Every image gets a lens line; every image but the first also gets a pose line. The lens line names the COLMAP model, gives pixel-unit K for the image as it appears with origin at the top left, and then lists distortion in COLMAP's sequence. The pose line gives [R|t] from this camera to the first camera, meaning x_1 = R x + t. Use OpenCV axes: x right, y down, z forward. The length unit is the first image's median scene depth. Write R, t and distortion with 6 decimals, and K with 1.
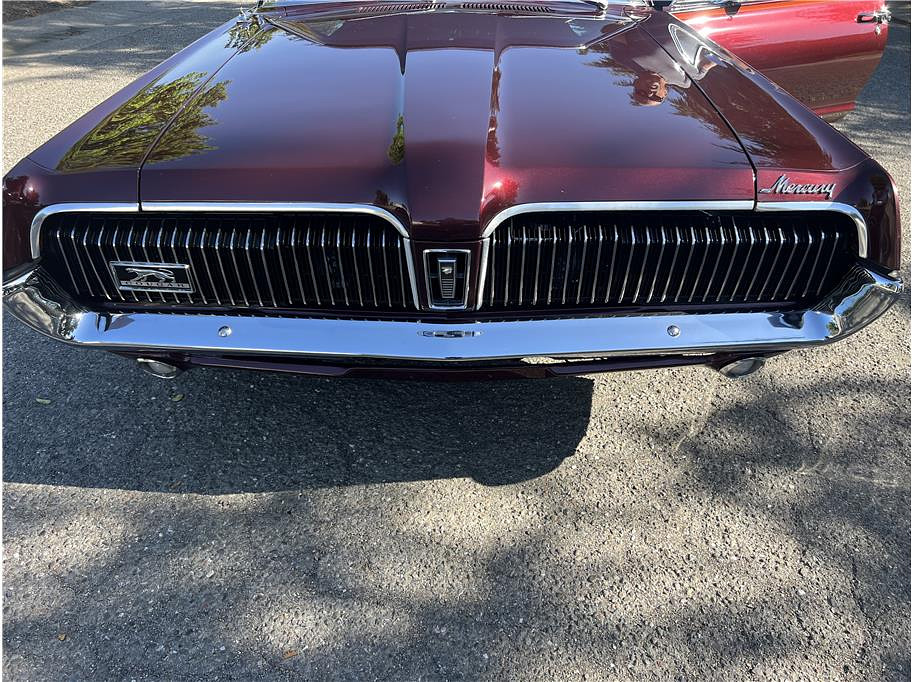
lens RADIAL K [[690.0, 0, 456.4], [0, 690.0, 340.8], [0, 0, 1]] dist [-0.007410, -0.005112]
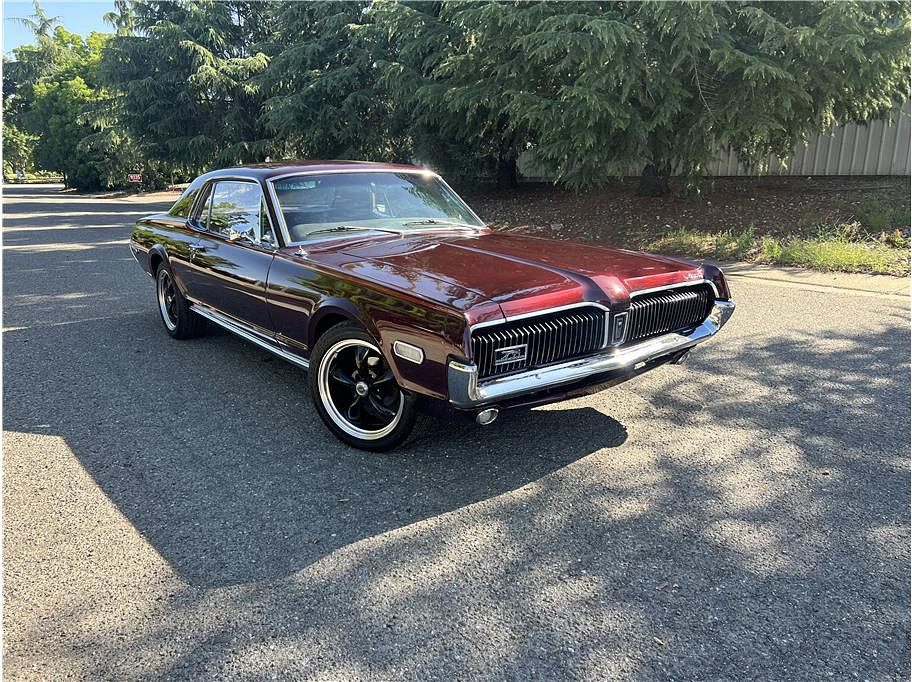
lens RADIAL K [[690.0, 0, 453.4], [0, 690.0, 342.1], [0, 0, 1]] dist [-0.007410, -0.005112]
pose [[0.795120, -0.166801, 0.583063, -1.613766], [0.337888, 0.920227, -0.197521, 0.195940], [-0.503603, 0.354063, 0.788050, -0.452618]]
